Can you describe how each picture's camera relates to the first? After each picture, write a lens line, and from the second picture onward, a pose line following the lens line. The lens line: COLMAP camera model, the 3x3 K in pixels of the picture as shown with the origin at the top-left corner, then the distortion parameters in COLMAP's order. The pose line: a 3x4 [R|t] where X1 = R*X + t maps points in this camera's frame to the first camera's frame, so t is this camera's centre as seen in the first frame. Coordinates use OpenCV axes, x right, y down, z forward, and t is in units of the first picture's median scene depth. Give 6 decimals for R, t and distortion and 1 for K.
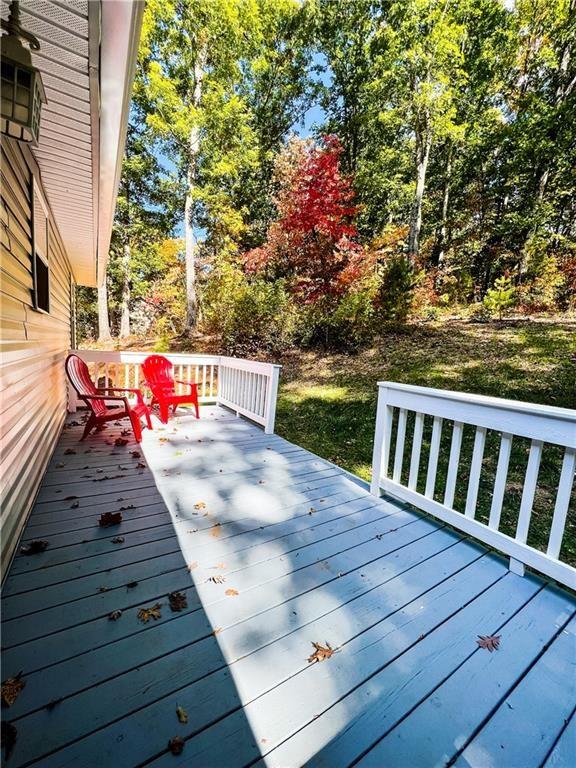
lens RADIAL K [[307.4, 0, 287.7], [0, 307.4, 383.4], [0, 0, 1]] dist [-0.001314, 0.000246]
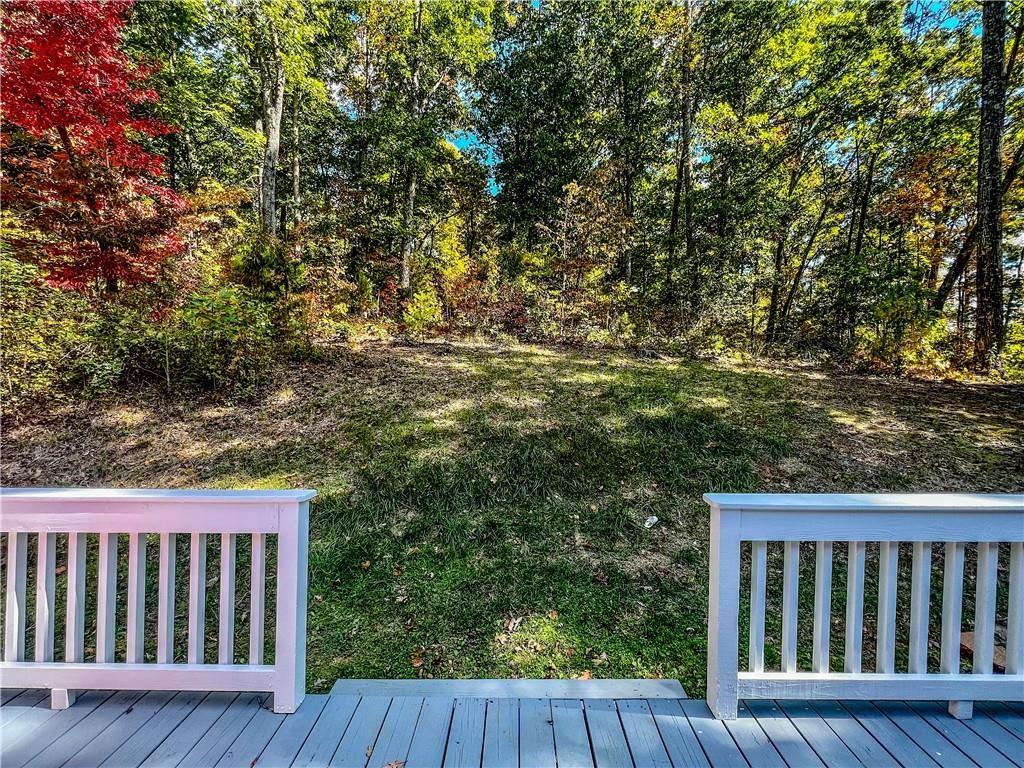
lens RADIAL K [[409.9, 0, 511.0], [0, 409.9, 385.8], [0, 0, 1]] dist [-0.001314, 0.000246]
pose [[0.543288, -0.066429, 0.836914, -0.103359], [0.127738, 0.991799, -0.004199, -0.053748], [-0.829772, 0.109187, 0.547318, 0.198785]]
